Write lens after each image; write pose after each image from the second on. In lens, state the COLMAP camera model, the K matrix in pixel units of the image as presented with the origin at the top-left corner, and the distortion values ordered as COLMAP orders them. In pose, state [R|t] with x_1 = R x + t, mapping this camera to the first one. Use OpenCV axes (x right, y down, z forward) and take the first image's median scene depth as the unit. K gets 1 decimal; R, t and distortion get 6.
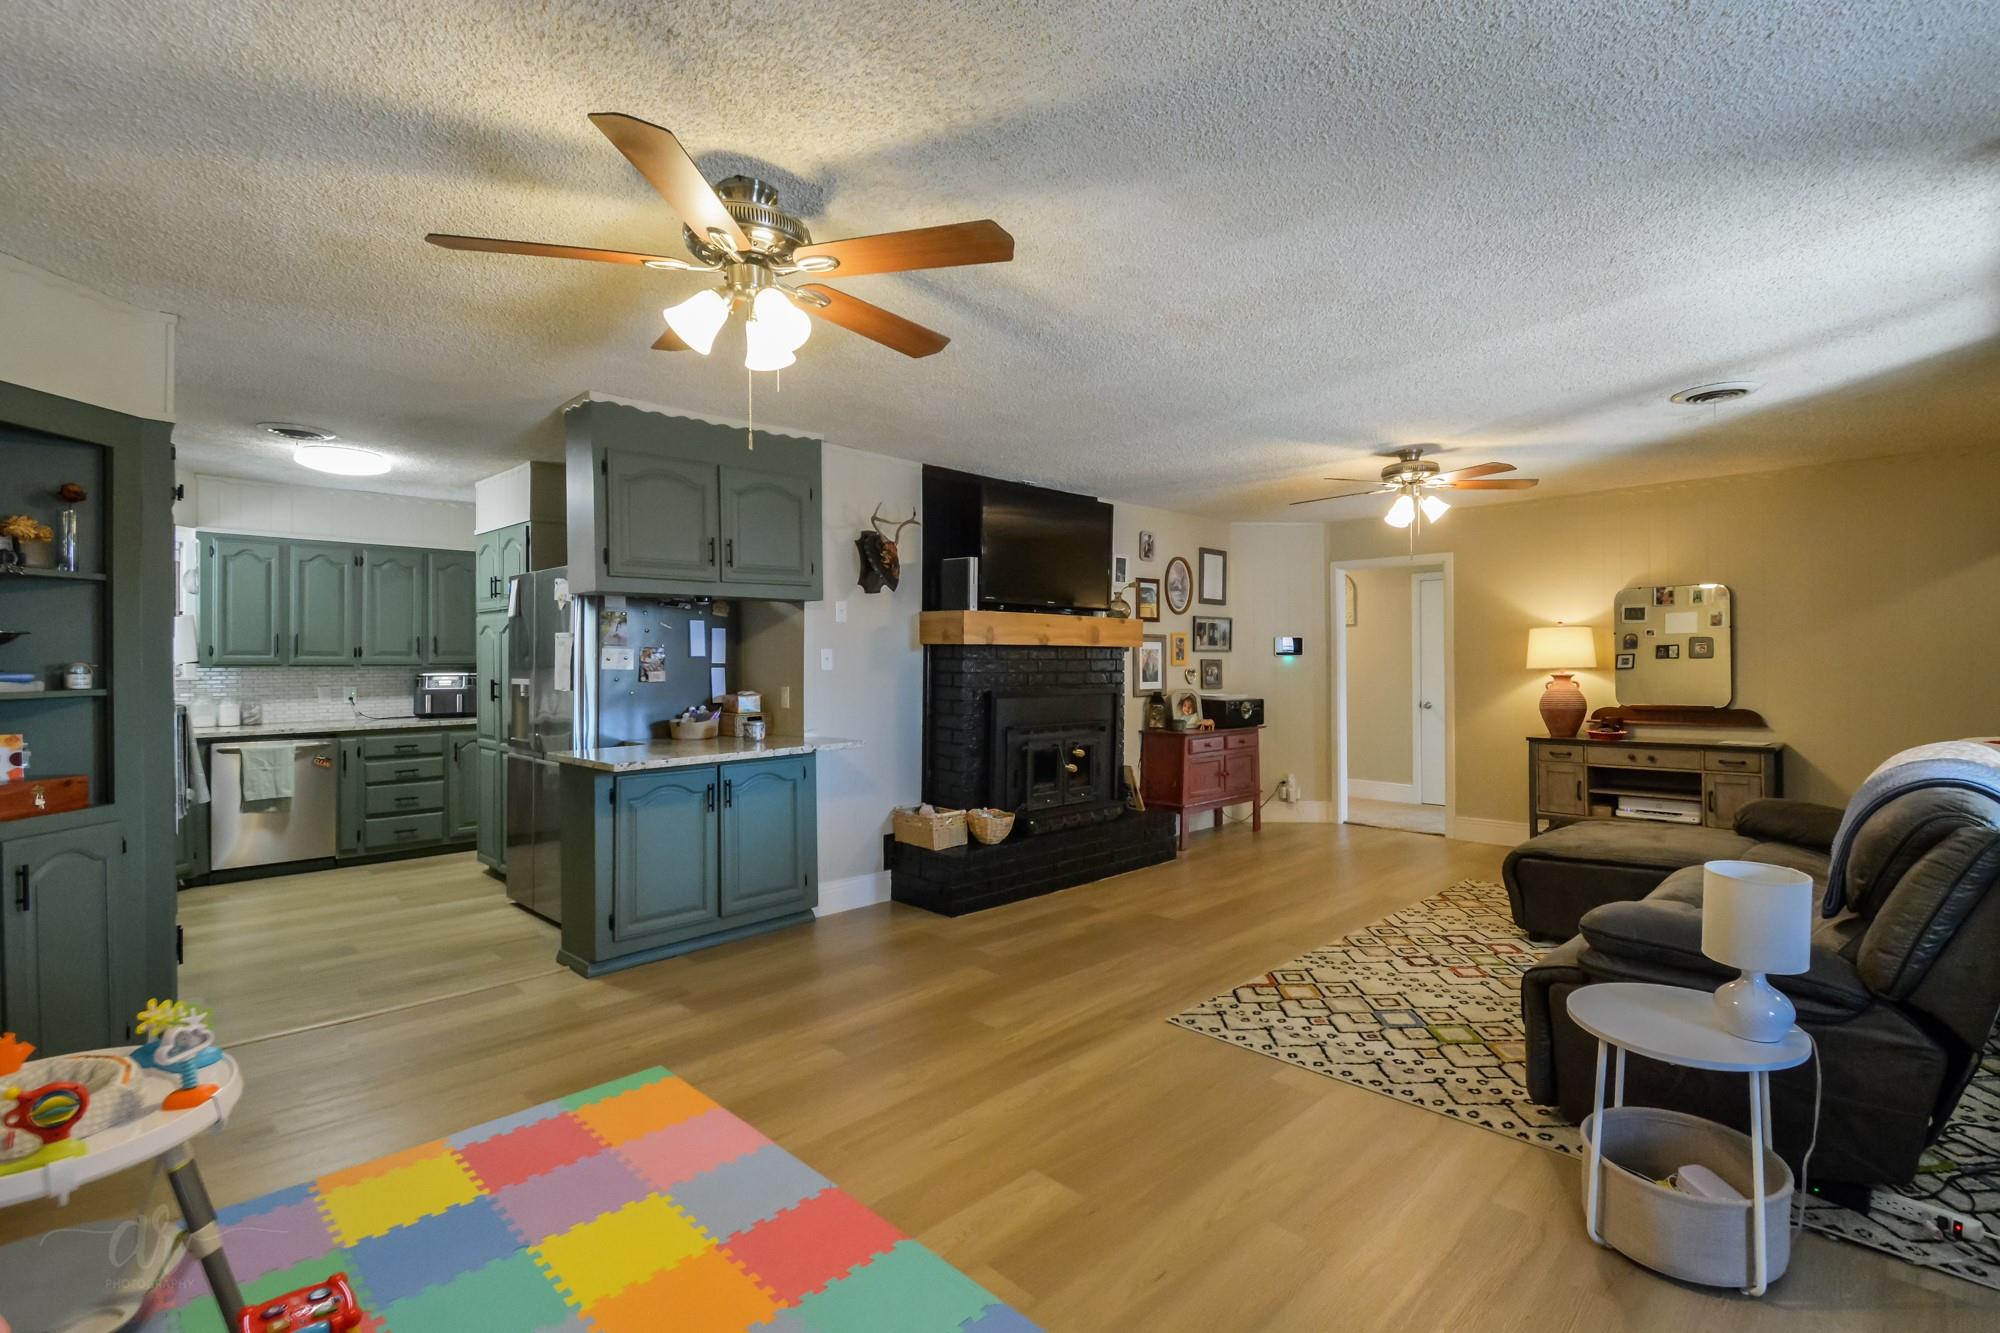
lens RADIAL K [[925.2, 0, 996.9], [0, 925.2, 665.6], [0, 0, 1]] dist [0.000664, -0.000134]
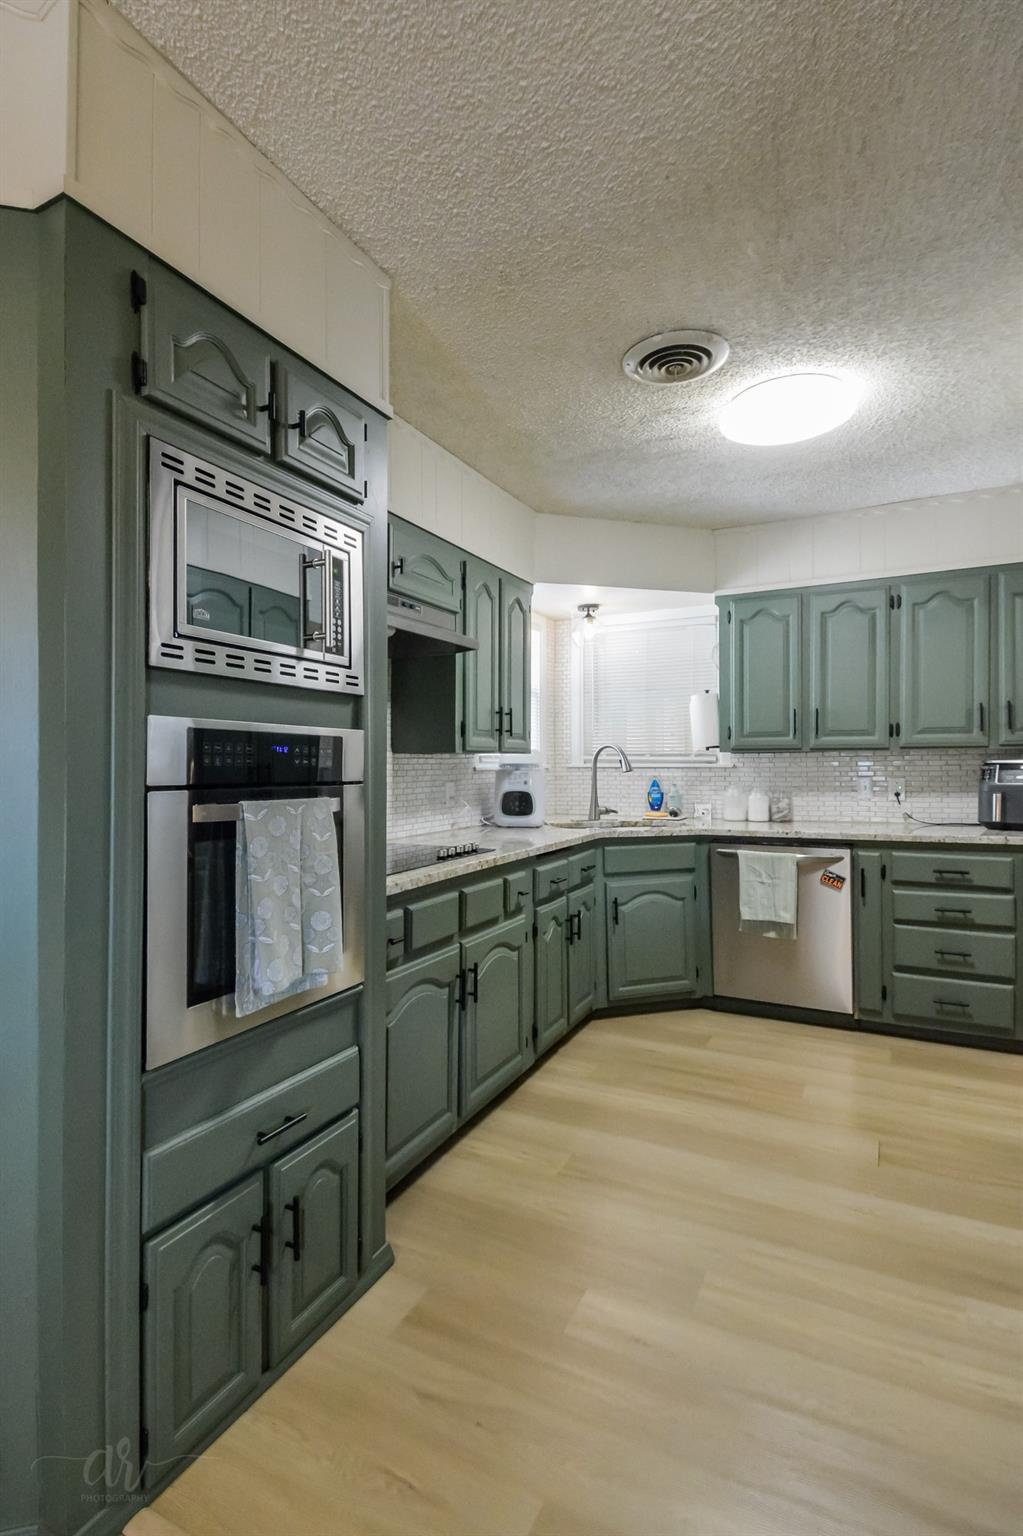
lens RADIAL K [[710.5, 0, 508.7], [0, 710.5, 764.9], [0, 0, 1]] dist [0.000664, -0.000134]
pose [[0.296552, -0.001990, -0.955015, -0.258664], [-0.000170, 0.999998, -0.002137, 0.013978], [0.955017, 0.000796, 0.296551, 0.561113]]
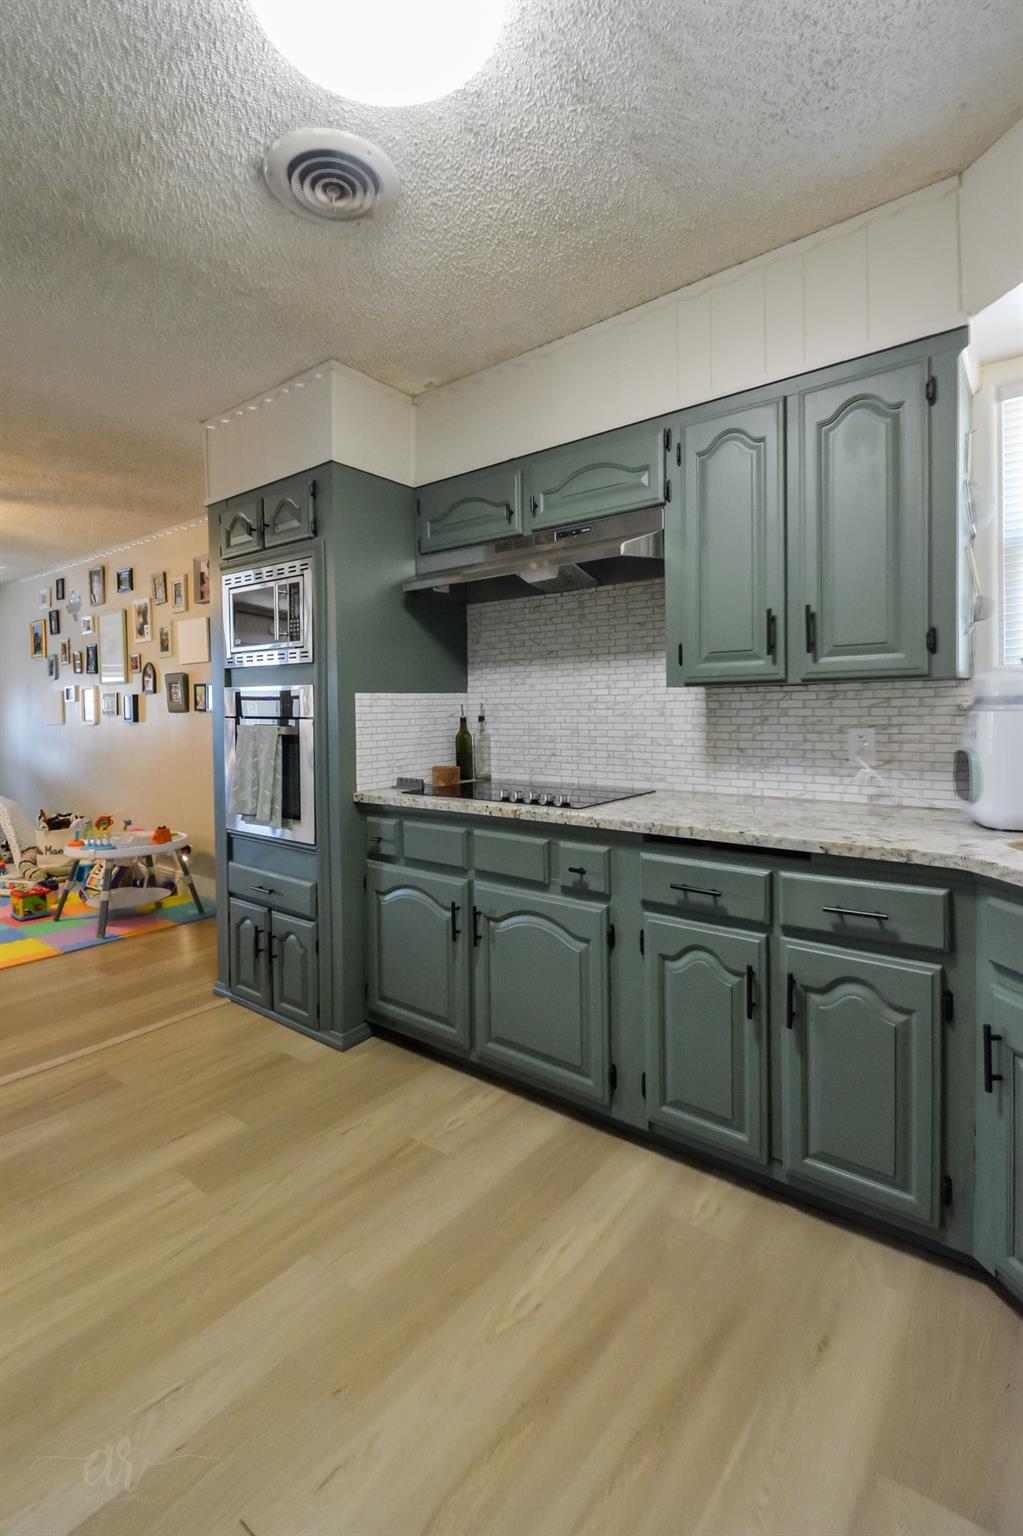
lens RADIAL K [[710.5, 0, 502.6], [0, 710.5, 732.7], [0, 0, 1]] dist [0.000664, -0.000134]
pose [[-0.992703, 0.007314, -0.120362, -0.612234], [0.004135, 0.999637, 0.026640, 0.018486], [0.120513, 0.025948, -0.992373, 1.046939]]
